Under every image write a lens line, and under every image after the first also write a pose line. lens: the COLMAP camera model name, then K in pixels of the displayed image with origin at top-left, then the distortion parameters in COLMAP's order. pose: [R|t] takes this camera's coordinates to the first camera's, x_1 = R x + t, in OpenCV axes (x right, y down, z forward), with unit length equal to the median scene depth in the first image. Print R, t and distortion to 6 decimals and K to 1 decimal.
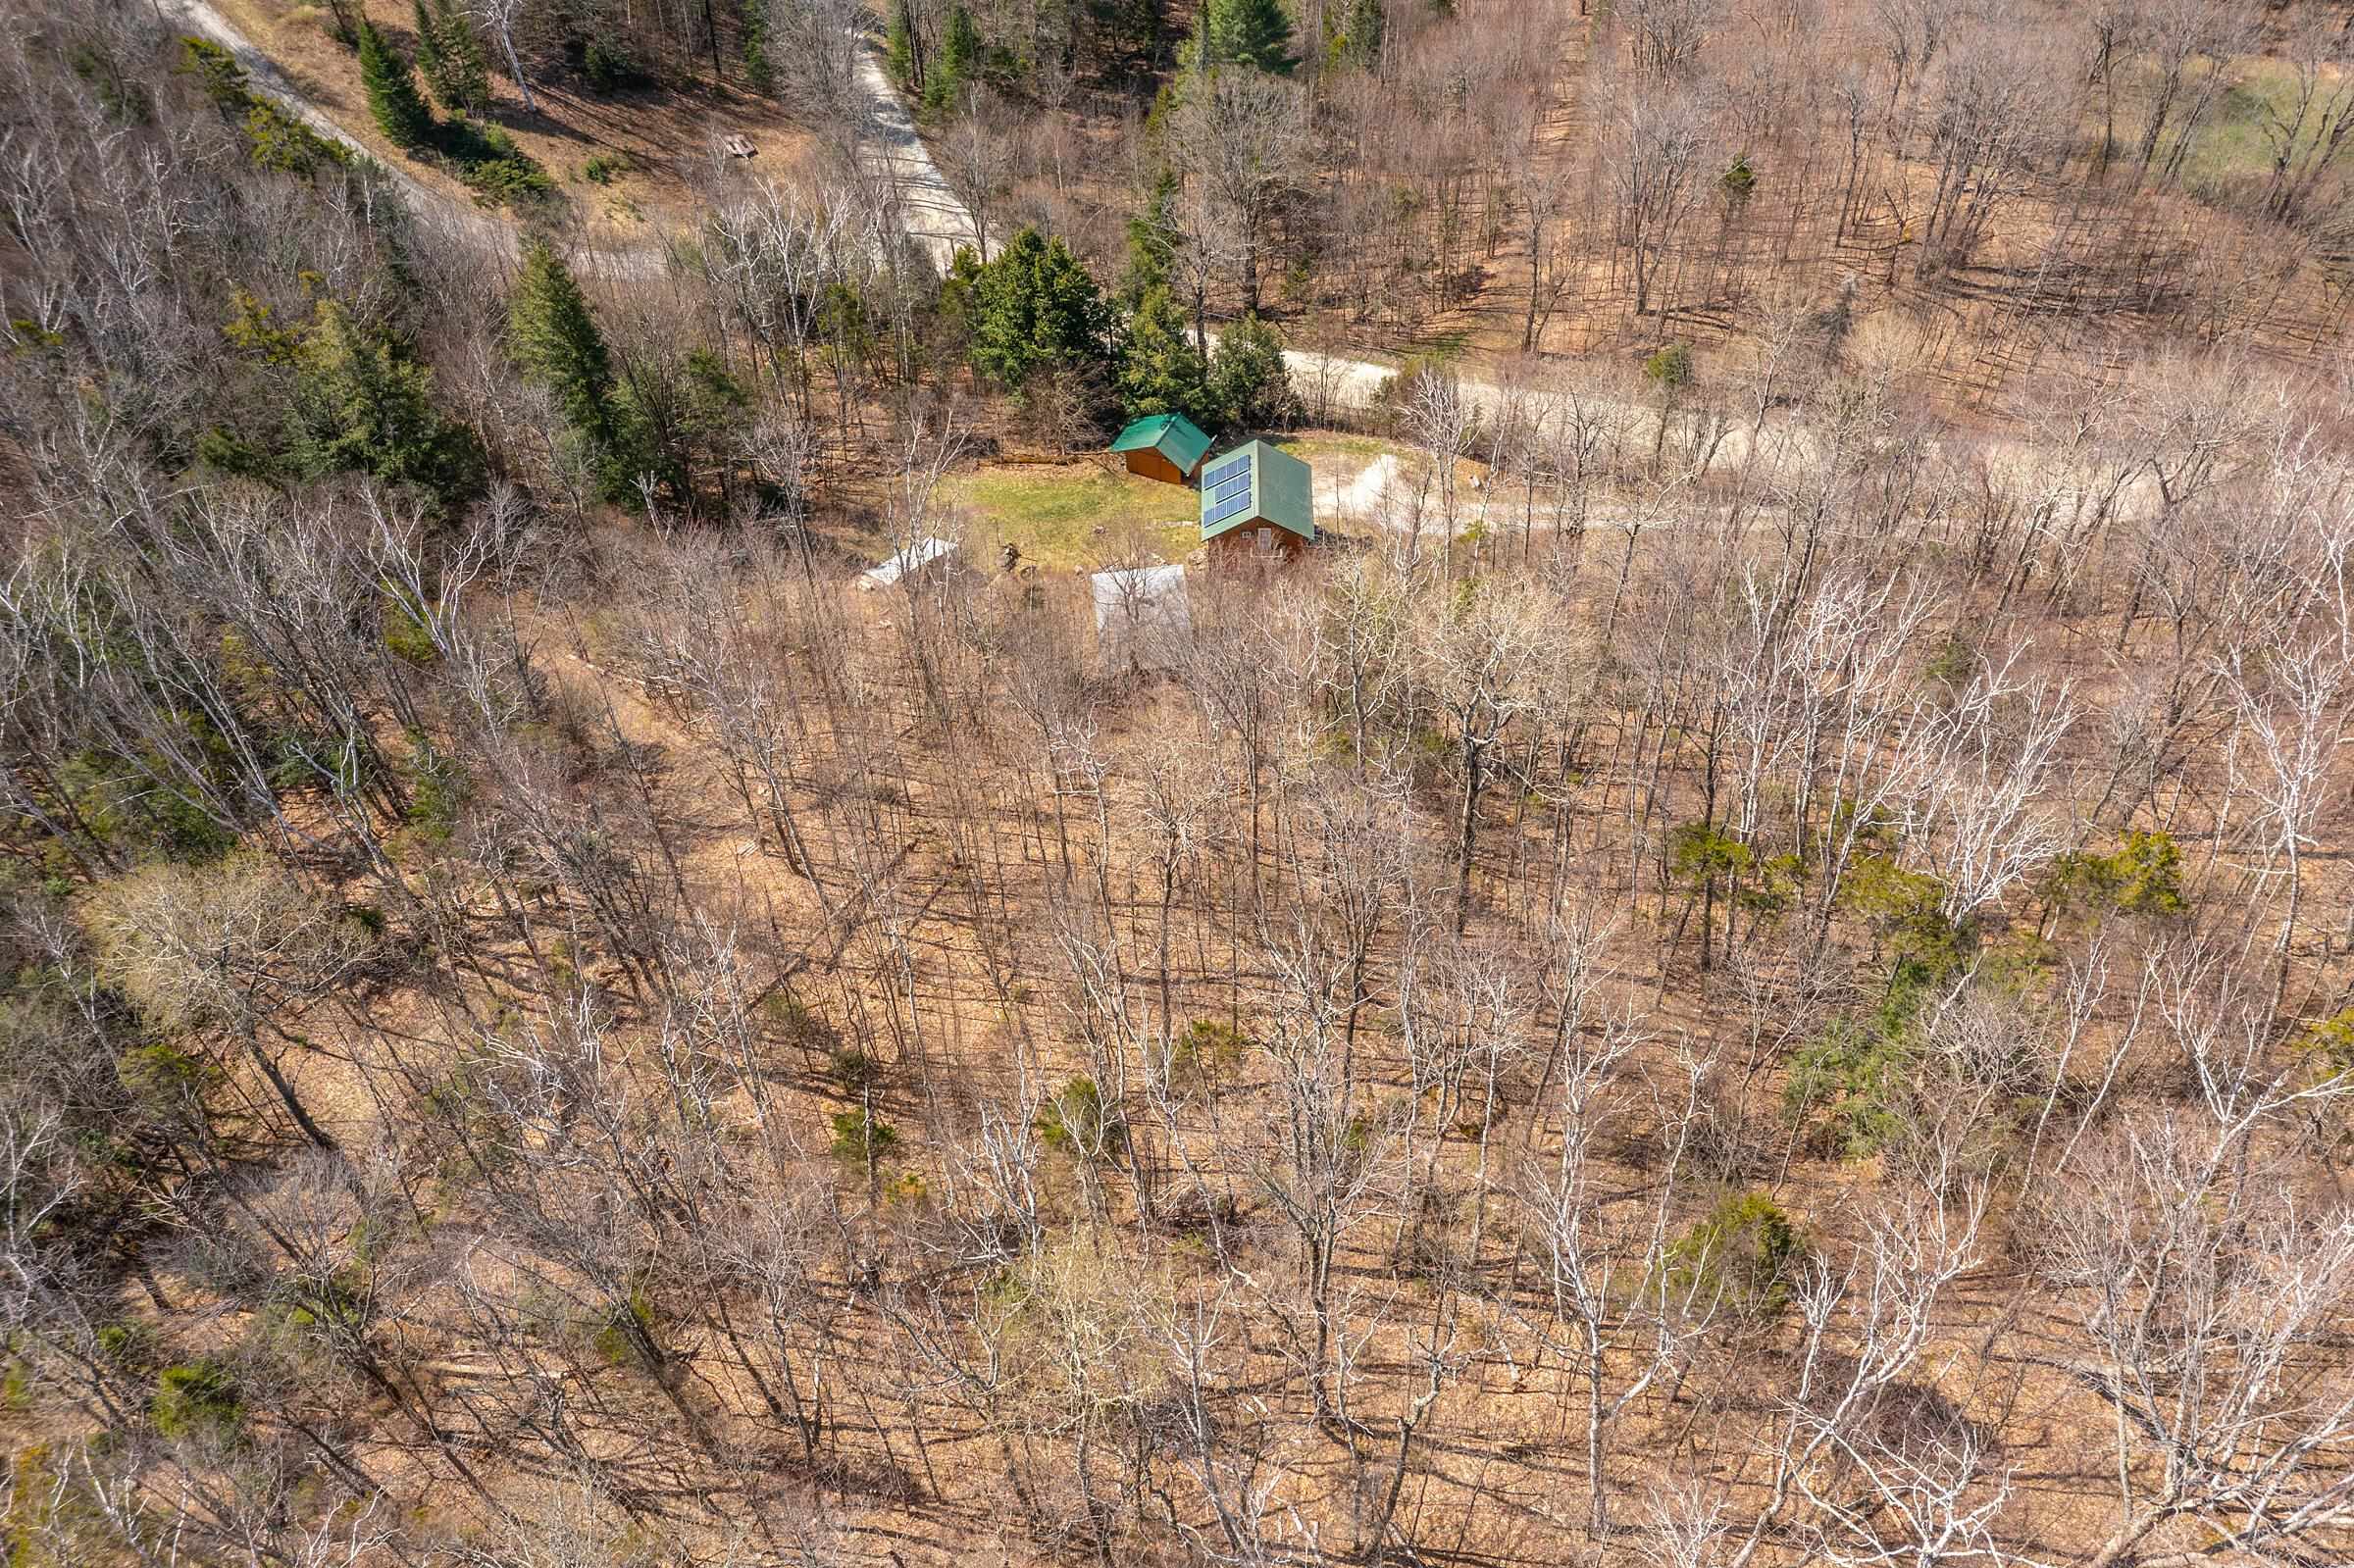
lens RADIAL K [[1827.2, 0, 1177.0], [0, 1827.2, 784.0], [0, 0, 1]] dist [0.001360, 0.000005]
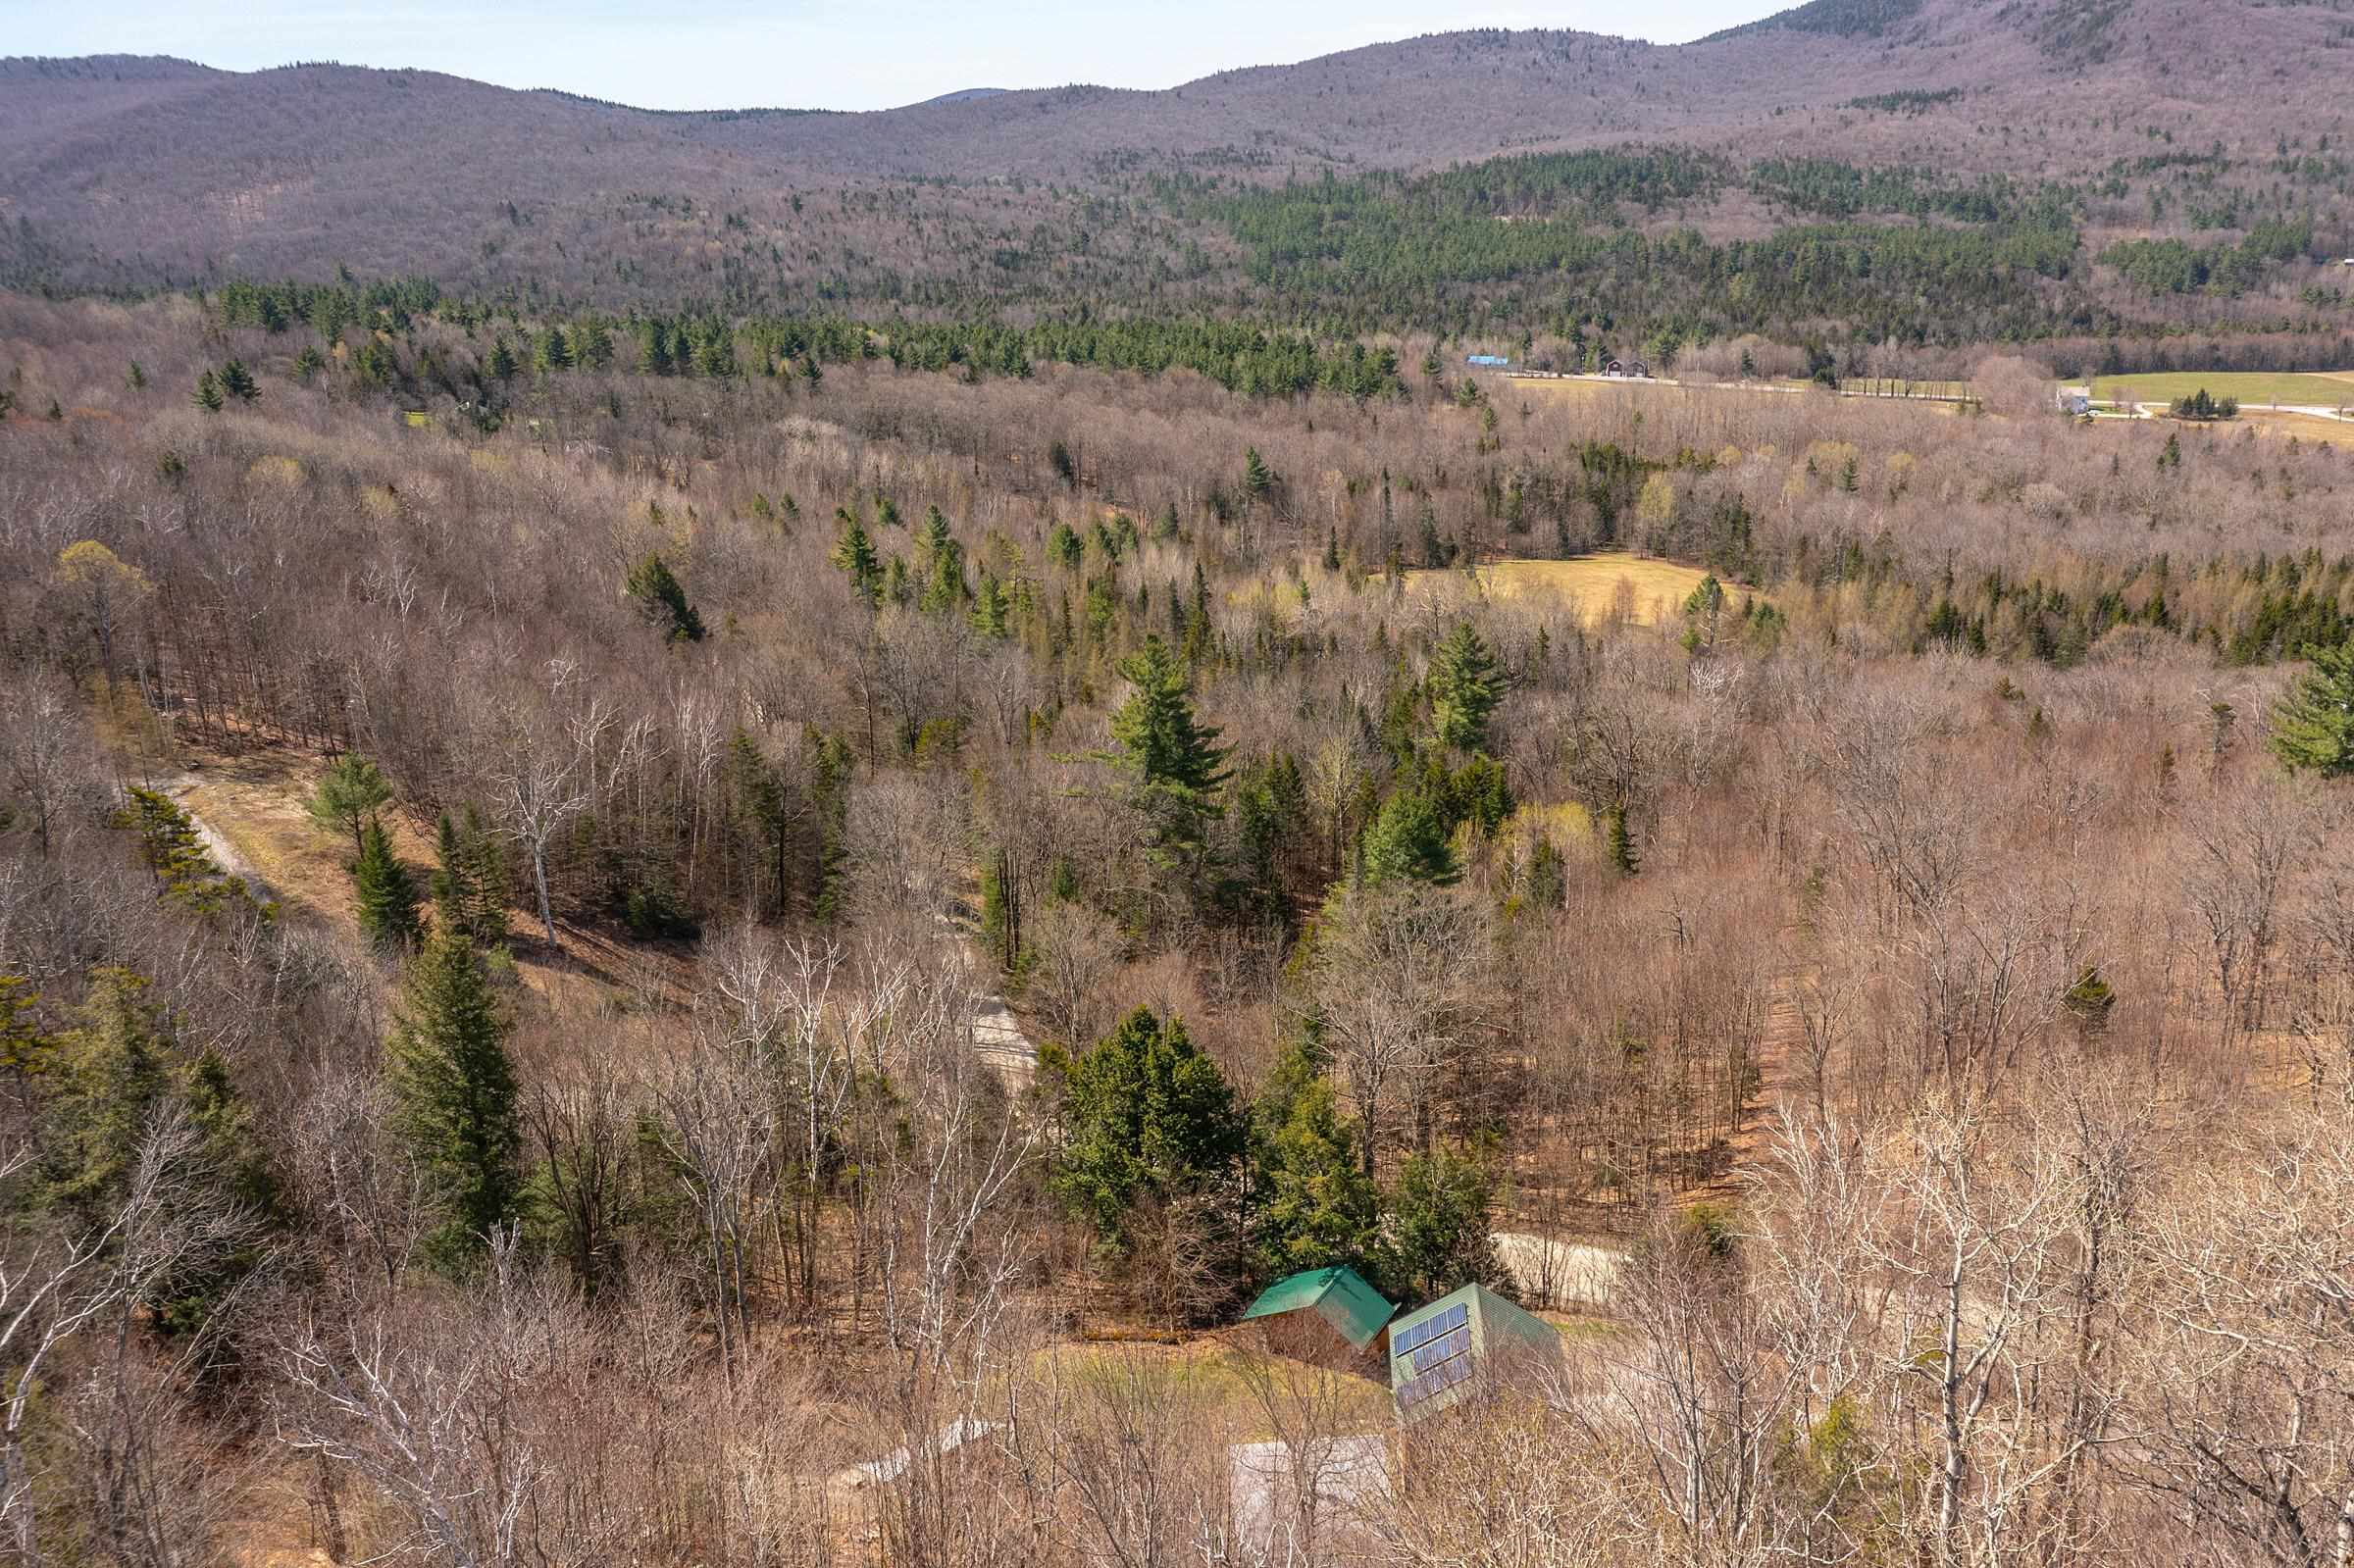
lens RADIAL K [[1898.7, 0, 1177.0], [0, 1898.7, 784.0], [0, 0, 1]] dist [-0.010057, 0.004657]
pose [[0.998409, 0.019967, -0.052739, -0.027568], [-0.045018, 0.845453, -0.532149, 0.024886], [0.033963, 0.533677, 0.845006, 0.297236]]
